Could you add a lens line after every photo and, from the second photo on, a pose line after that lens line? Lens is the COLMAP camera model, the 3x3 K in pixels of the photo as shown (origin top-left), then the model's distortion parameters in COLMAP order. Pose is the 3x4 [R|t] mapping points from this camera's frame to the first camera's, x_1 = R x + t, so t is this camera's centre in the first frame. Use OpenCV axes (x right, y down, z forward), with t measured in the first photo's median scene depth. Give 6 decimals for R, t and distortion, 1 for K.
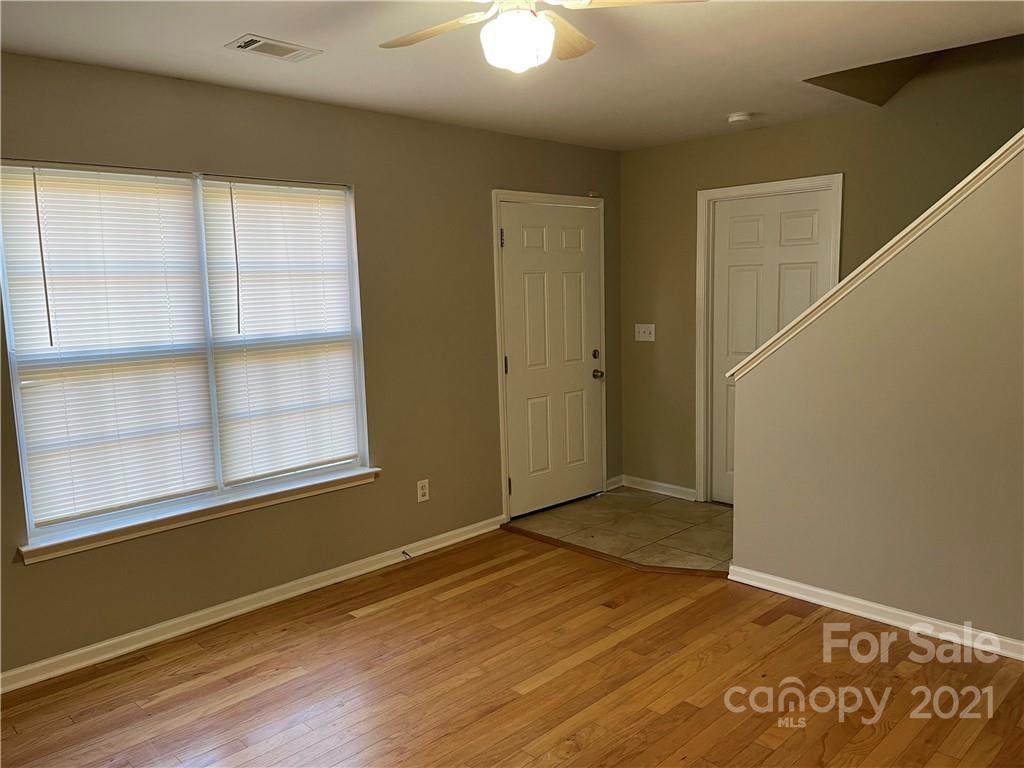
lens RADIAL K [[774.2, 0, 512.0], [0, 774.2, 384.0], [0, 0, 1]] dist [0.074662, -0.106892]
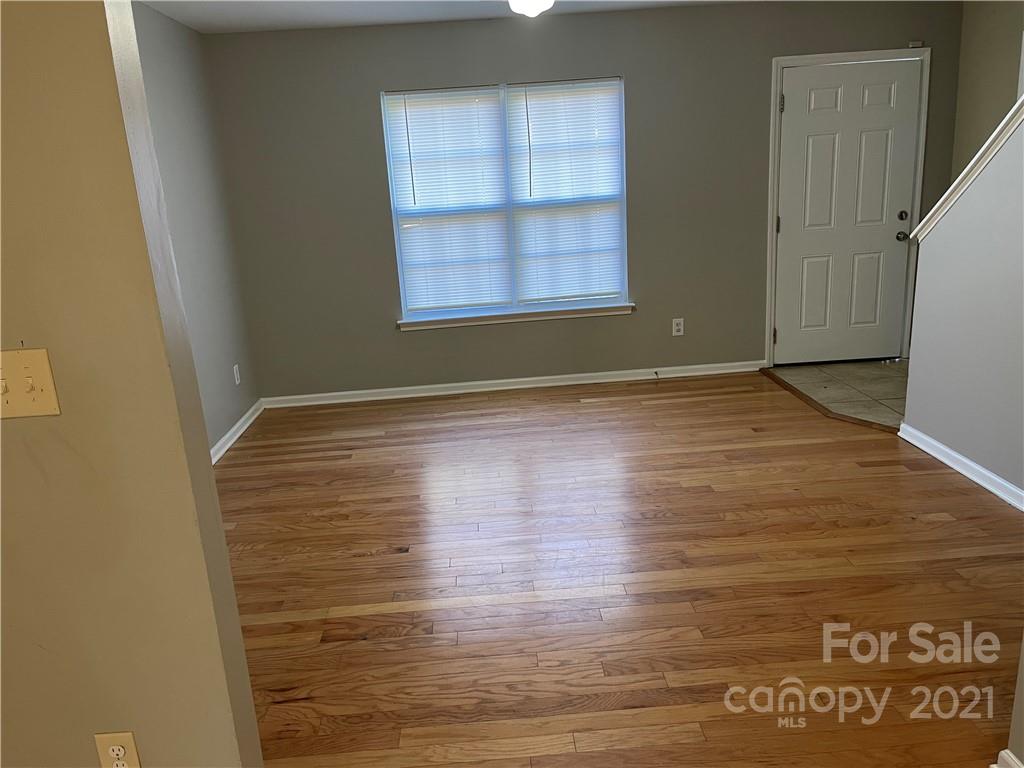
lens RADIAL K [[774.2, 0, 512.0], [0, 774.2, 384.0], [0, 0, 1]] dist [0.074662, -0.106892]
pose [[0.734973, 0.151927, -0.660858, 0.578433], [-0.041407, 0.982815, 0.179891, 0.016722], [0.676831, -0.104851, 0.728633, -0.098863]]
